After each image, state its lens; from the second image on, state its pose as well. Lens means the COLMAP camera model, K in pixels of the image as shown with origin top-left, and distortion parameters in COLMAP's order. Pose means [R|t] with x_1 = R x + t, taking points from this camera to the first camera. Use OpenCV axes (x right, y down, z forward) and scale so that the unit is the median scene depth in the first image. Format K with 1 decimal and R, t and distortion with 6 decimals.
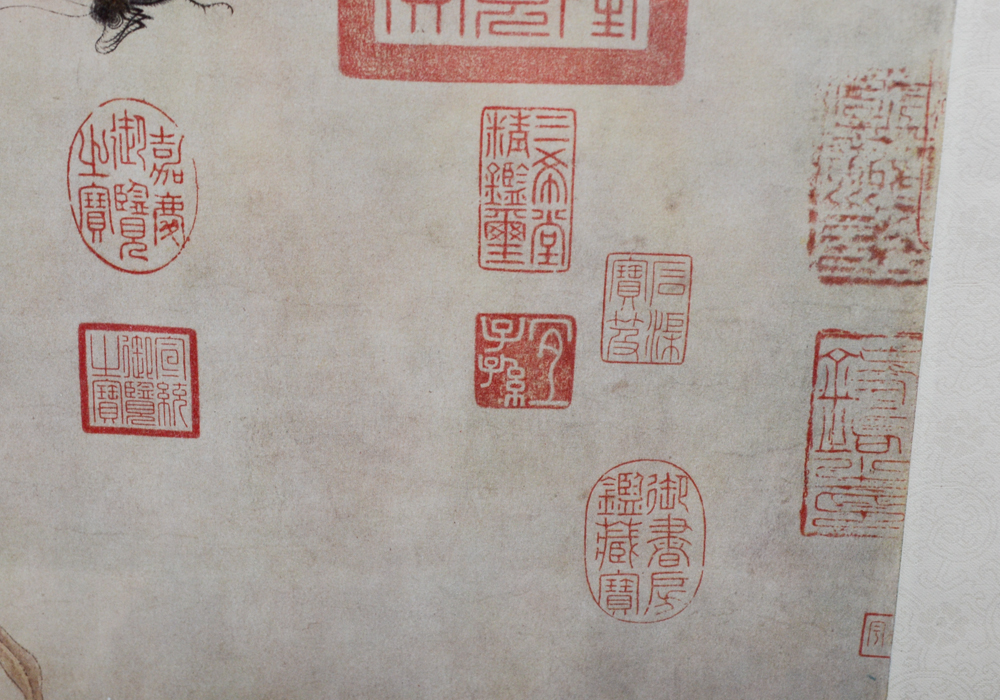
lens RADIAL K [[2430.8, 0, 499.3], [0, 2430.8, 357.5], [0, 0, 1]] dist [0.031076, 0.000000]
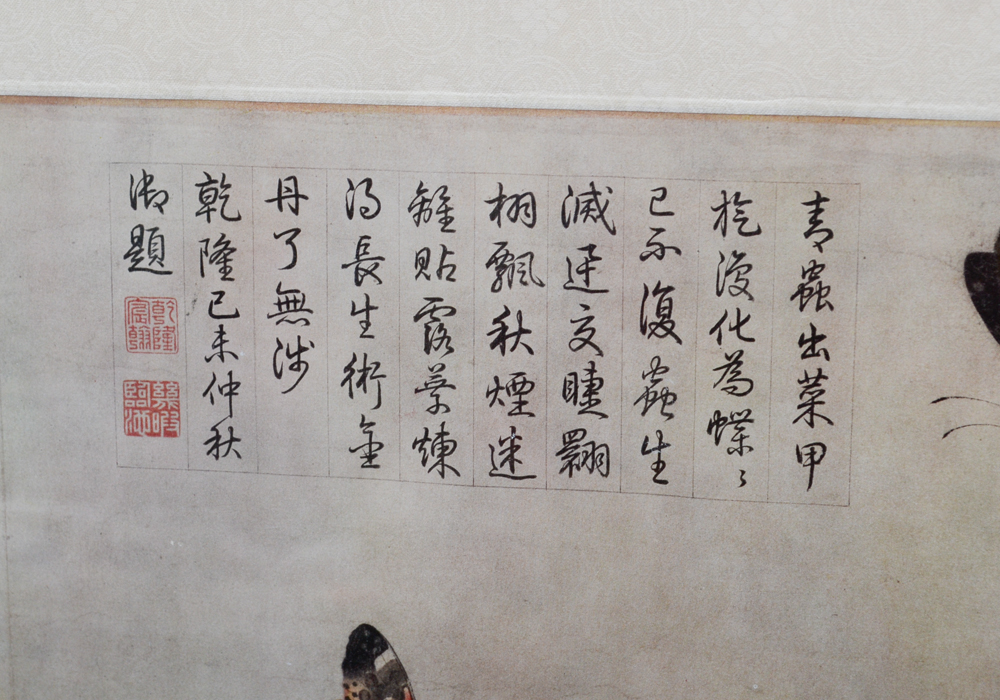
lens RADIAL K [[2430.8, 0, 499.0], [0, 2430.8, 351.9], [0, 0, 1]] dist [0.031076, 0.000000]
pose [[0.984561, 0.024646, -0.173299, -0.207034], [-0.058795, 0.979081, -0.194791, 0.032695], [0.164873, 0.201972, 0.965414, -0.013184]]
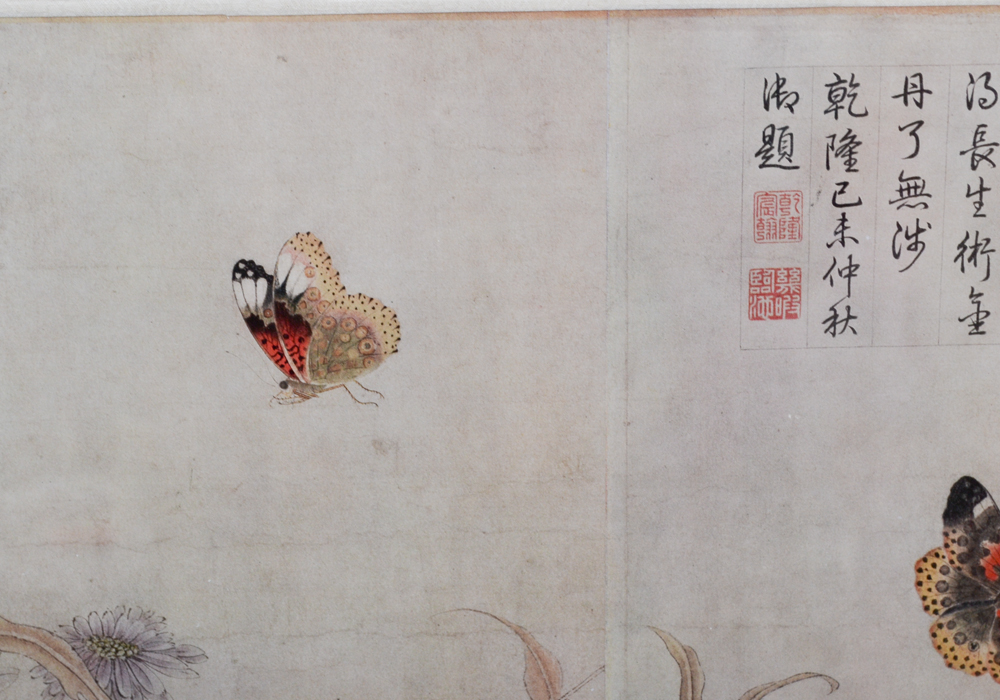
lens RADIAL K [[2430.8, 0, 490.4], [0, 2430.8, 411.3], [0, 0, 1]] dist [0.031076, 0.000000]
pose [[0.997812, -0.036089, 0.055405, -0.721475], [0.045067, 0.984333, -0.170461, 0.103550], [-0.048385, 0.172584, 0.983806, -0.131269]]
